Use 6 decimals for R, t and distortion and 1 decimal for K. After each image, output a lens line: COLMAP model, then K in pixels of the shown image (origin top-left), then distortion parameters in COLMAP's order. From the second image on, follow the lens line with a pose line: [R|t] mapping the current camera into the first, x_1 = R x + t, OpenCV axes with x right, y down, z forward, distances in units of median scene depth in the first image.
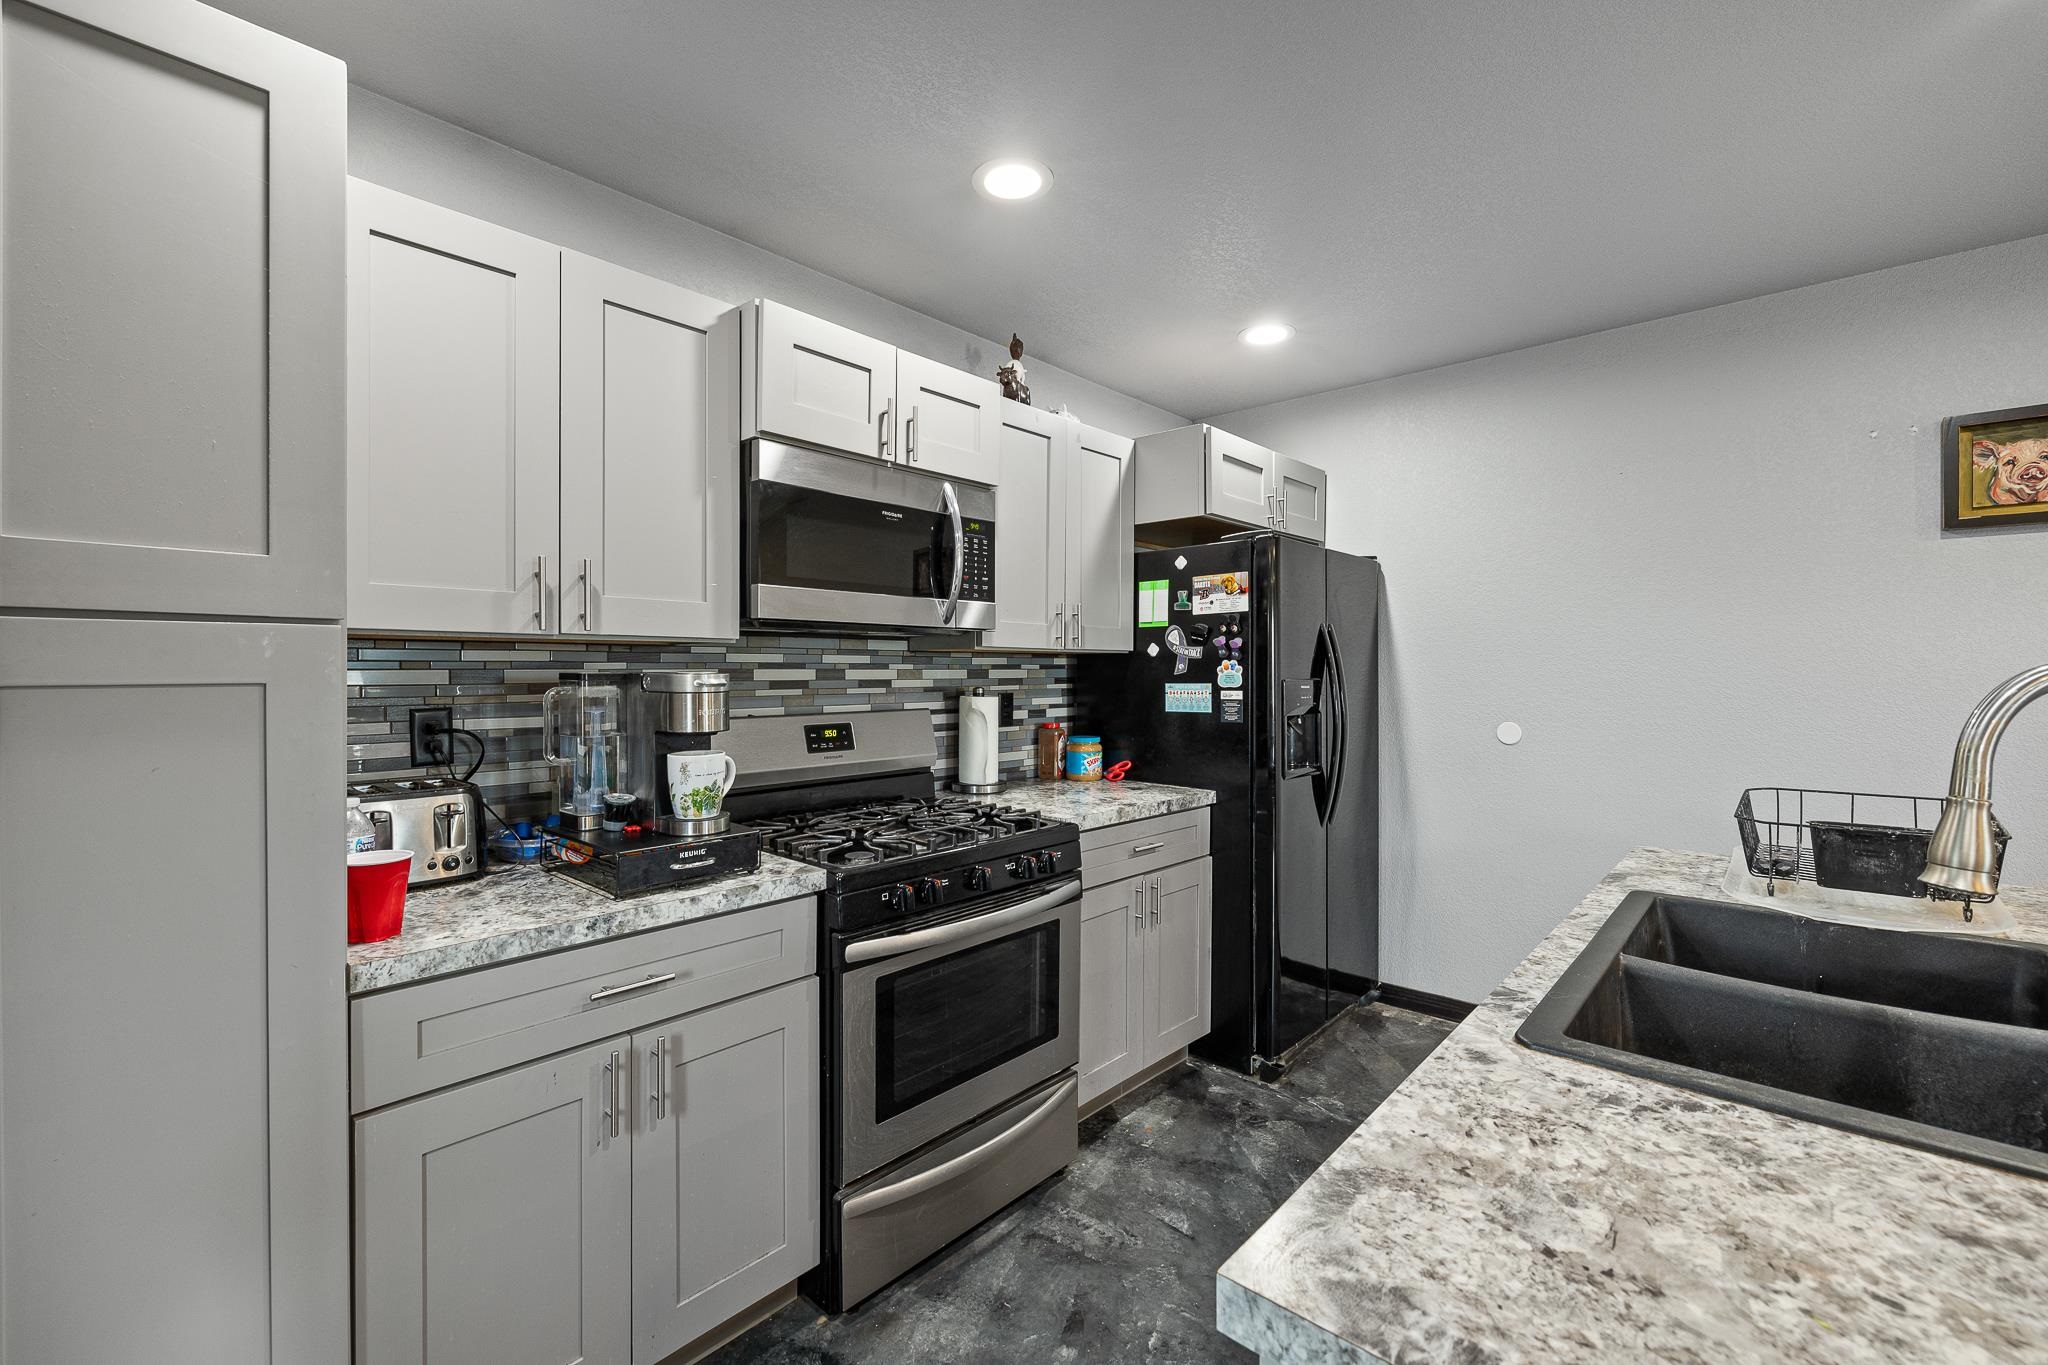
lens RADIAL K [[866.5, 0, 1024.0], [0, 866.5, 678.8], [0, 0, 1]] dist [0.002323, 0.000248]
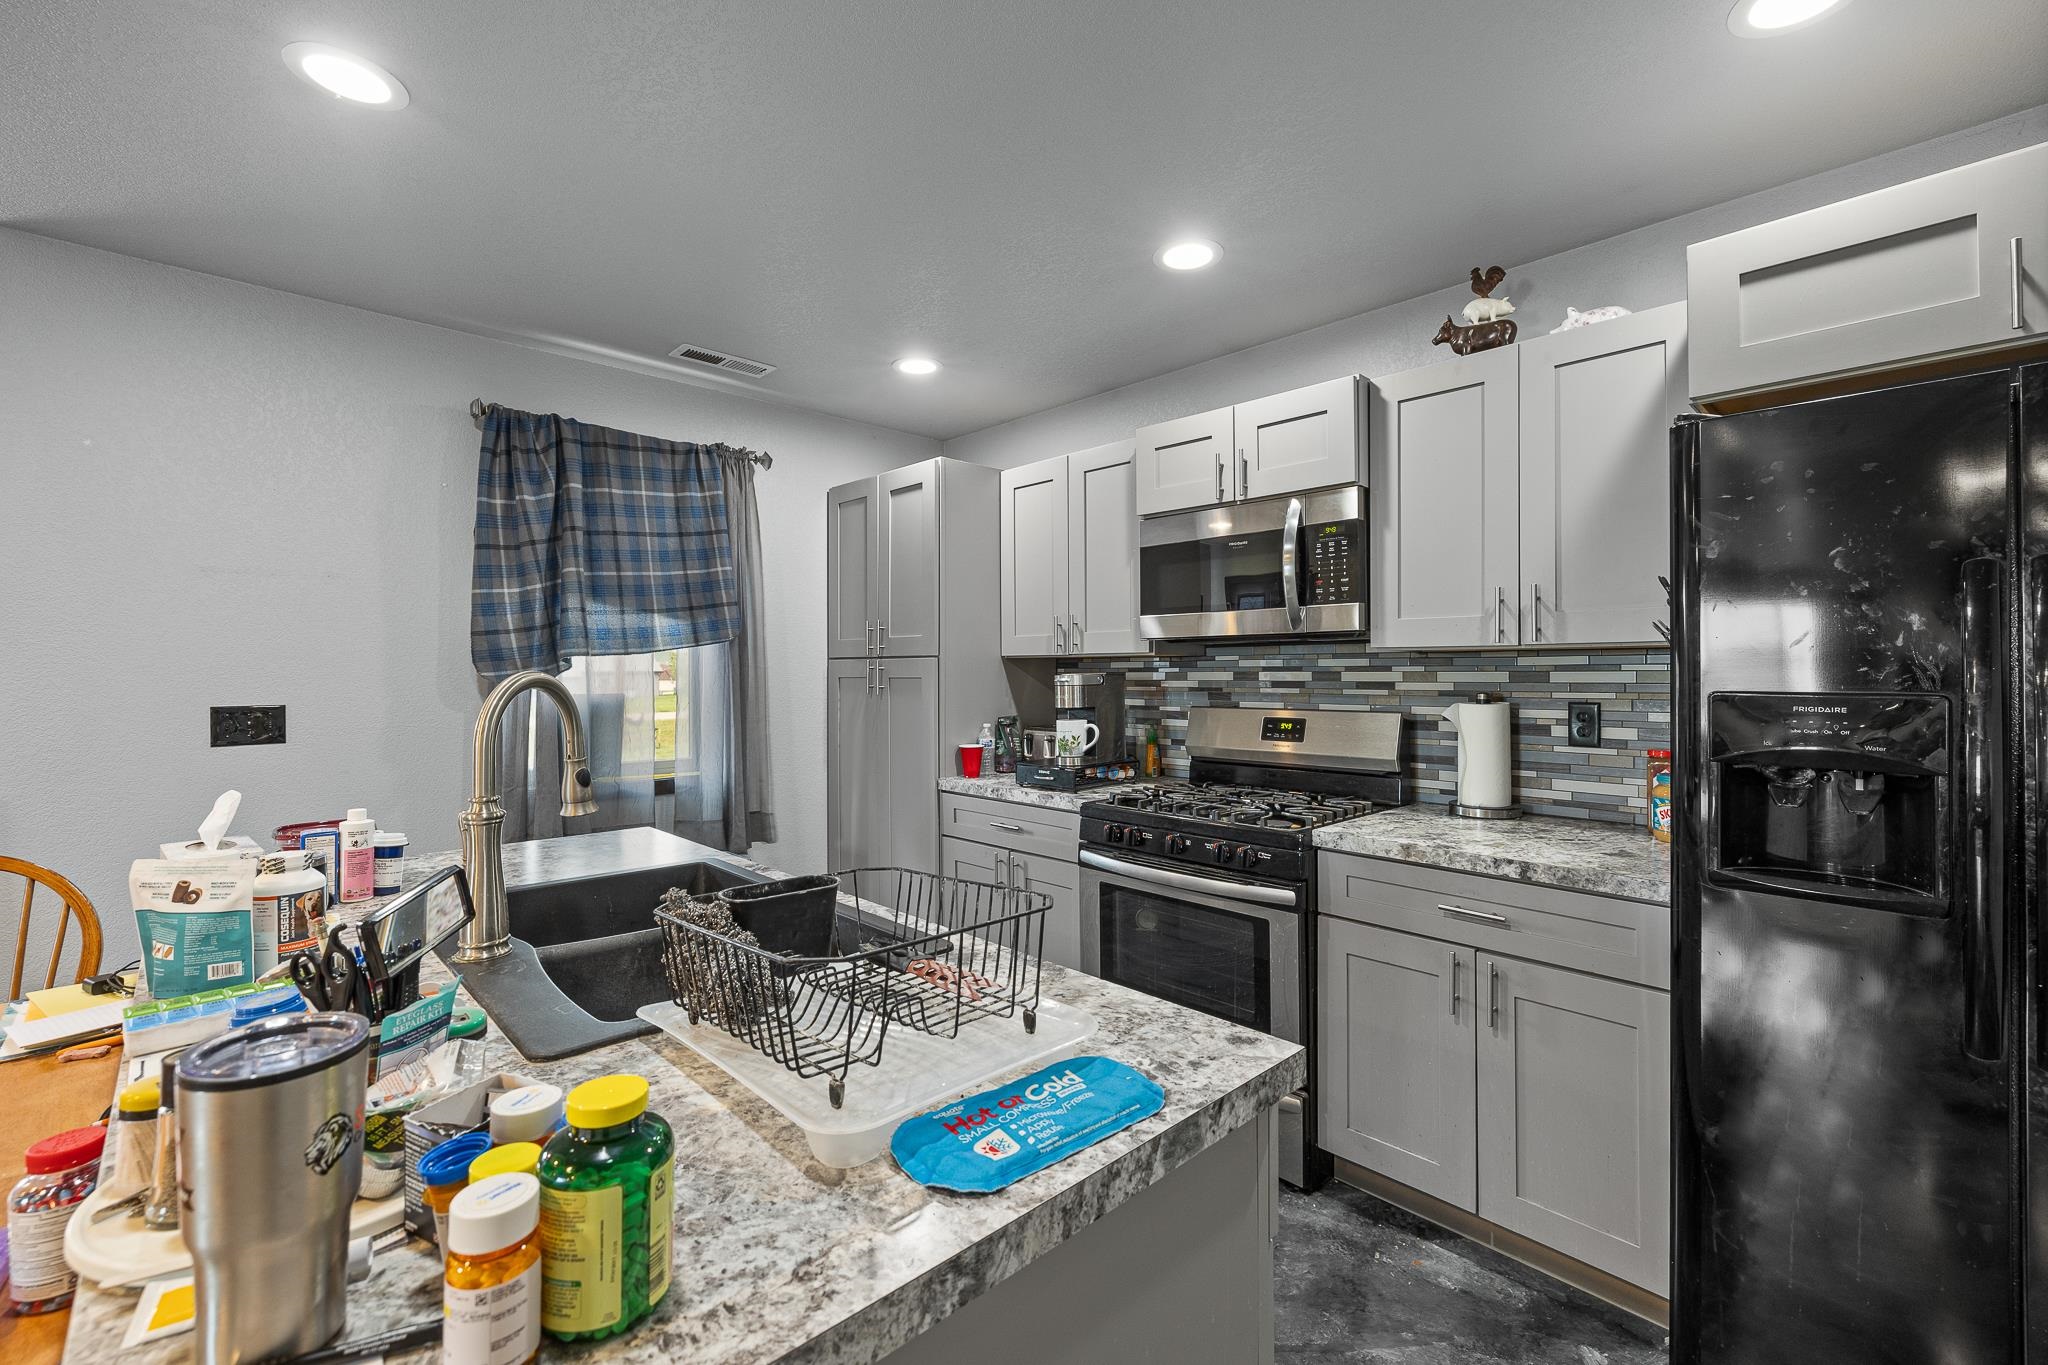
lens RADIAL K [[866.5, 0, 1025.9], [0, 866.5, 671.4], [0, 0, 1]] dist [0.002323, 0.000248]
pose [[-0.065502, 0.000457, -0.997852, 0.945835], [-0.007039, 0.999975, 0.000920, -0.009799], [0.997828, 0.007084, -0.065497, 0.696265]]
